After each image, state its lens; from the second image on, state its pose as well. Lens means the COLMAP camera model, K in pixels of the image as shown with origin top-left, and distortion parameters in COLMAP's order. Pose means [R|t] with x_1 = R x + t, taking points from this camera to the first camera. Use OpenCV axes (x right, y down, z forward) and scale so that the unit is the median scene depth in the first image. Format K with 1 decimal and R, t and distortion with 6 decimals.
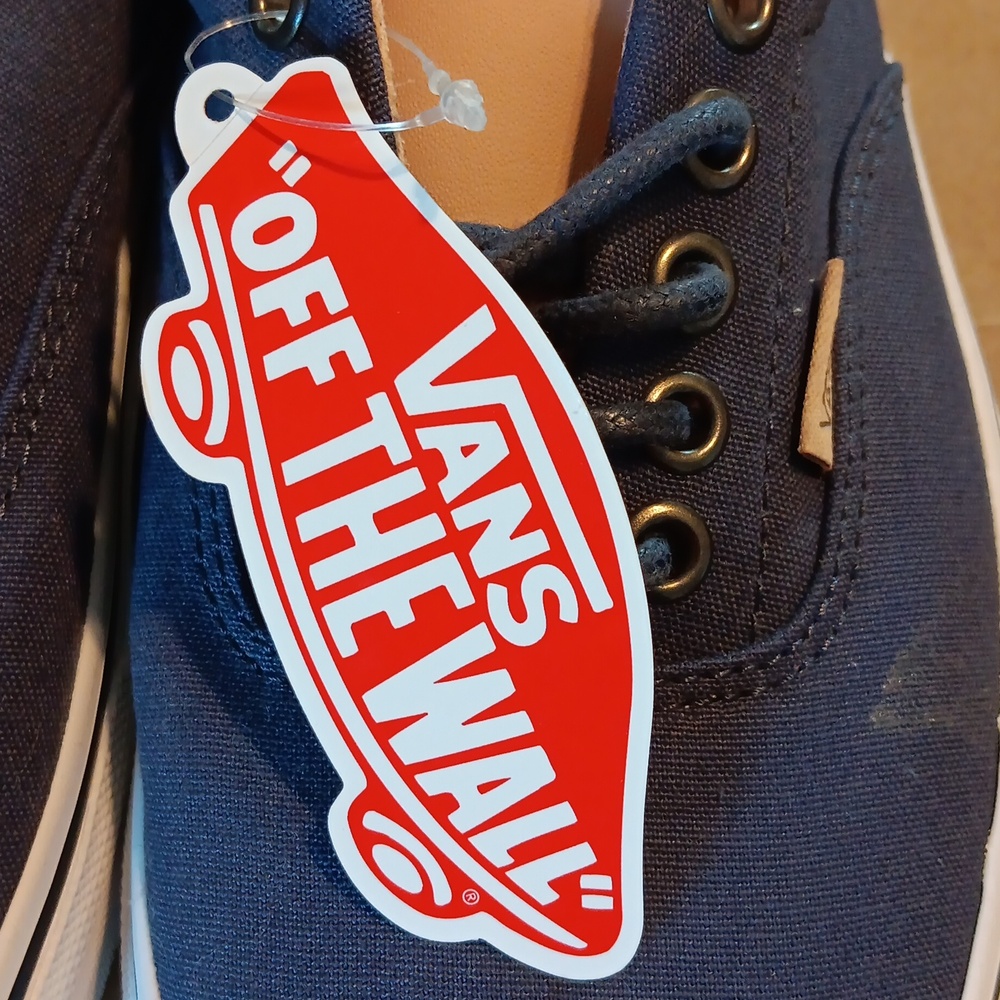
lens RADIAL K [[1757.0, 0, 500.0], [0, 1757.0, 500.0], [0, 0, 1]] dist [0.144793, -0.778044]
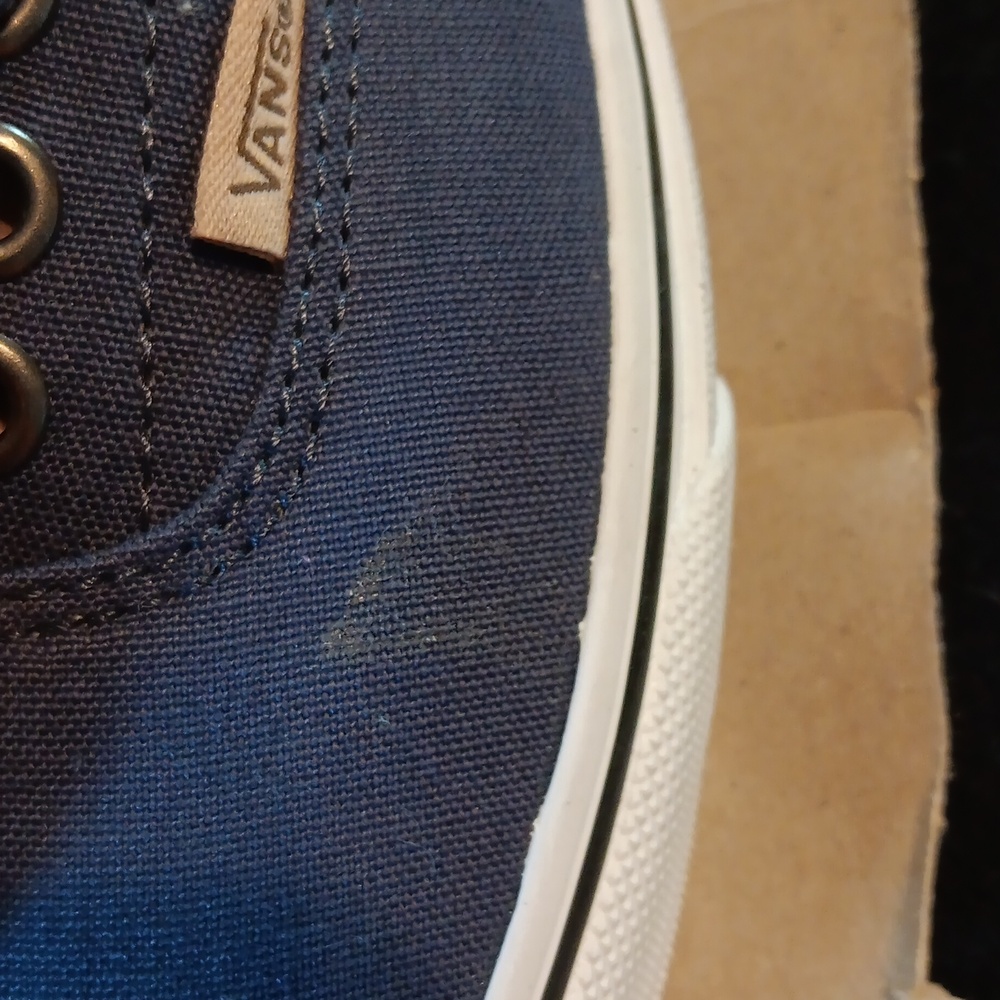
lens RADIAL K [[1757.0, 0, 500.0], [0, 1757.0, 500.0], [0, 0, 1]] dist [0.144793, -0.778044]
pose [[0.987291, -0.022439, -0.157330, 0.373566], [0.046111, 0.987841, 0.148470, -0.022402], [0.152085, -0.153838, 0.976322, 0.374805]]
